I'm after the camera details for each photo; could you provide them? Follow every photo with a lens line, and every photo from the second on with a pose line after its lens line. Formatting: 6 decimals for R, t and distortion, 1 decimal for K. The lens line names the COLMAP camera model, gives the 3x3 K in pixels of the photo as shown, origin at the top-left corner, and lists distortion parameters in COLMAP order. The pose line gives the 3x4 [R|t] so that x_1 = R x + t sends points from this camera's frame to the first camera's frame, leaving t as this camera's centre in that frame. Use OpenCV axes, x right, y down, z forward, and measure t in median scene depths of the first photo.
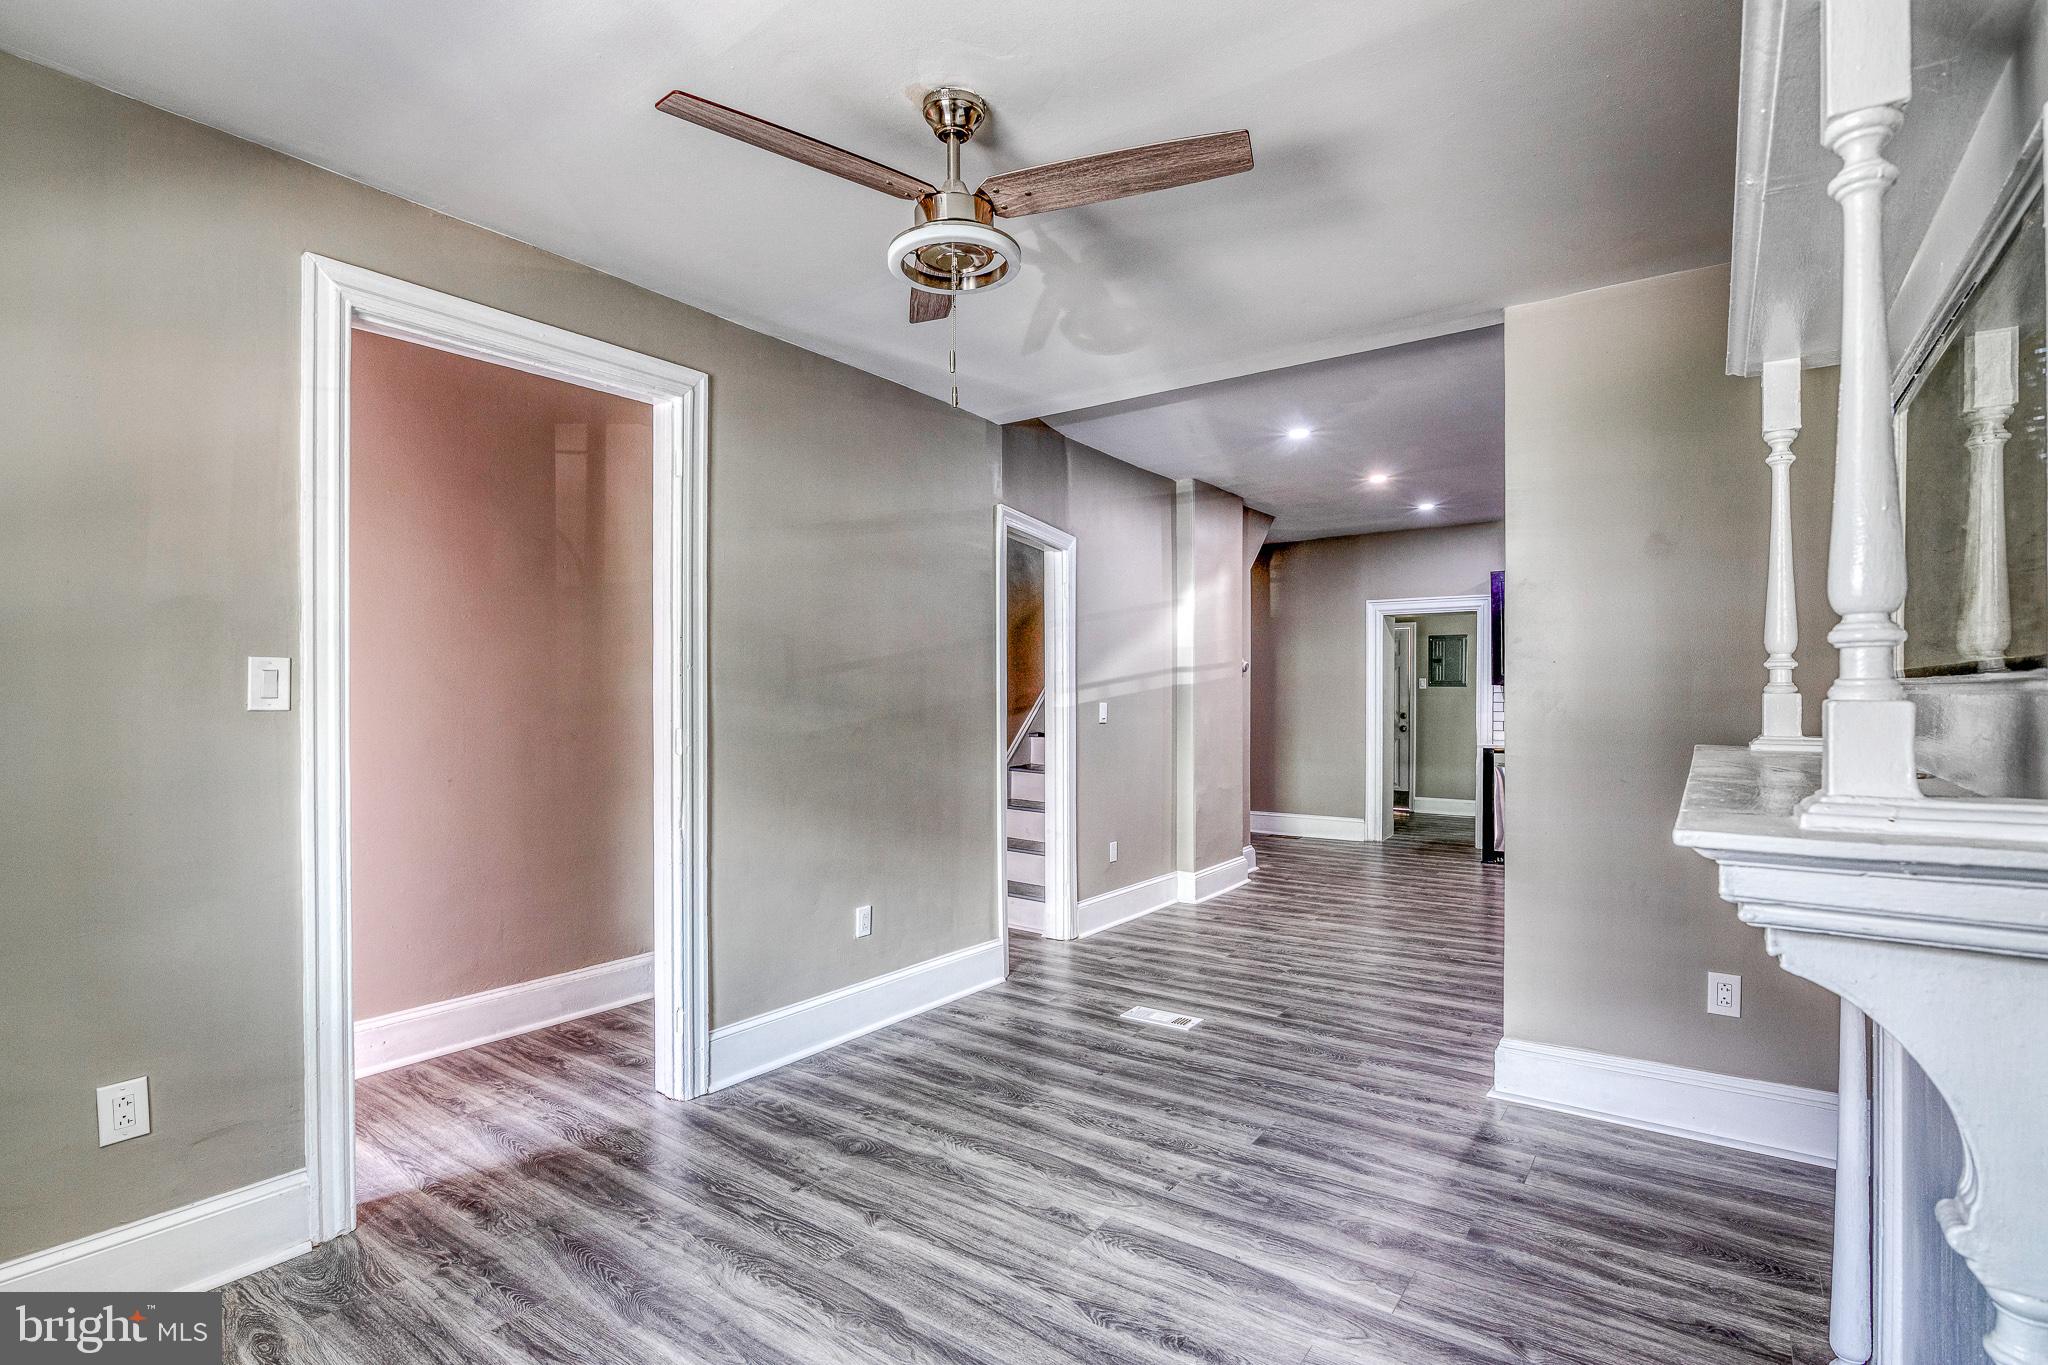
lens RADIAL K [[965.5, 0, 998.5], [0, 965.5, 691.1], [0, 0, 1]] dist [-0.013138, 0.000070]
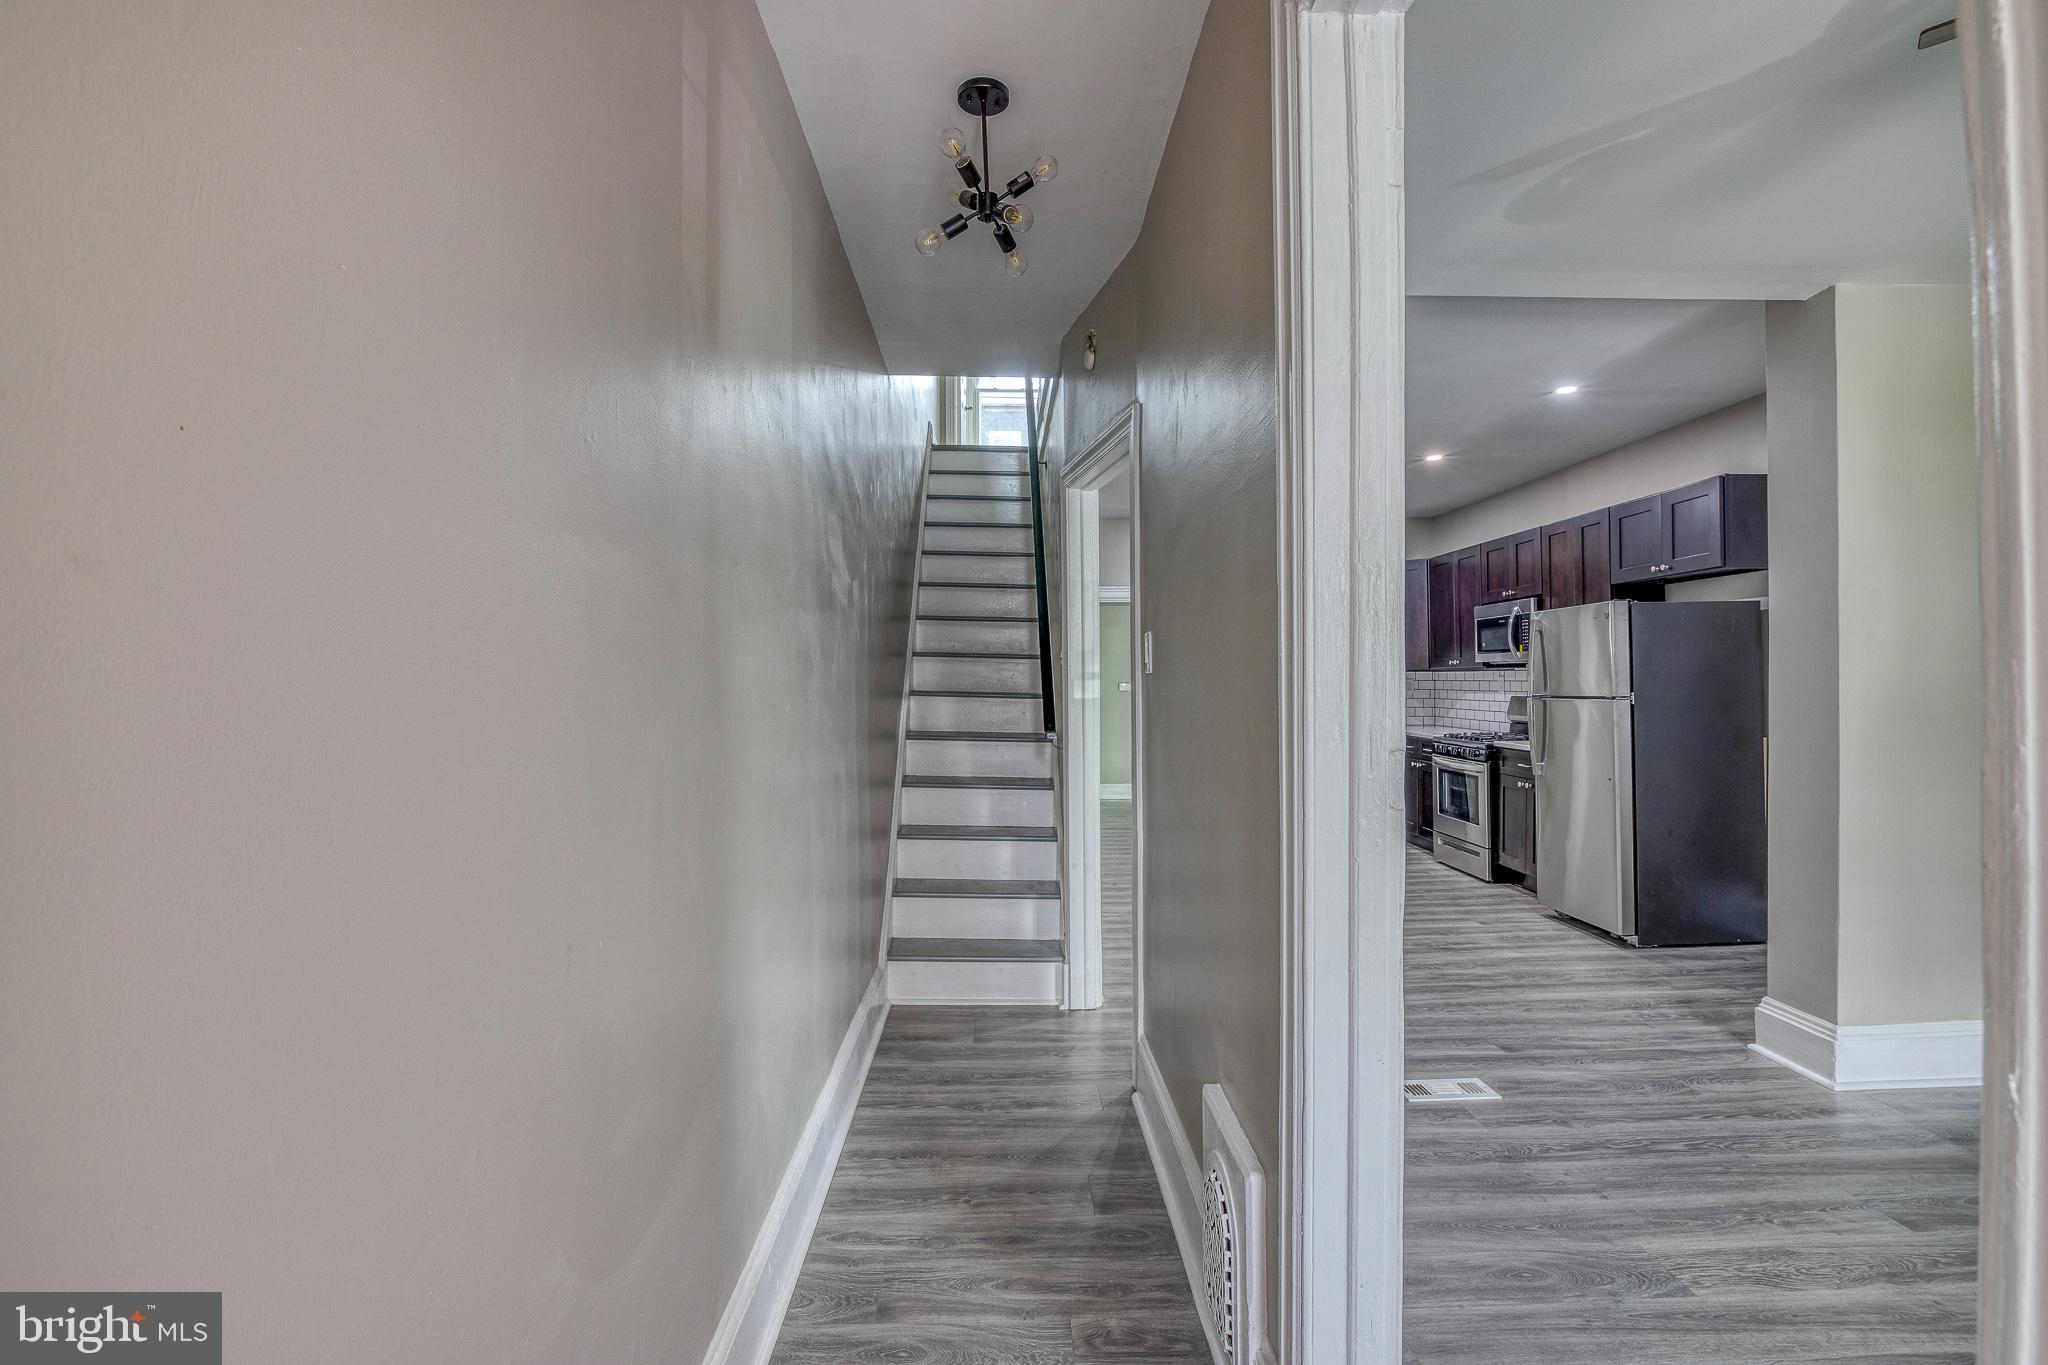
lens RADIAL K [[964.3, 0, 1029.6], [0, 964.3, 675.0], [0, 0, 1]] dist [-0.019065, 0.000687]
pose [[0.786458, 0.005346, 0.617621, -0.745078], [-0.002487, 0.999982, -0.005489, 0.008288], [-0.617639, 0.002781, 0.786457, 0.763243]]
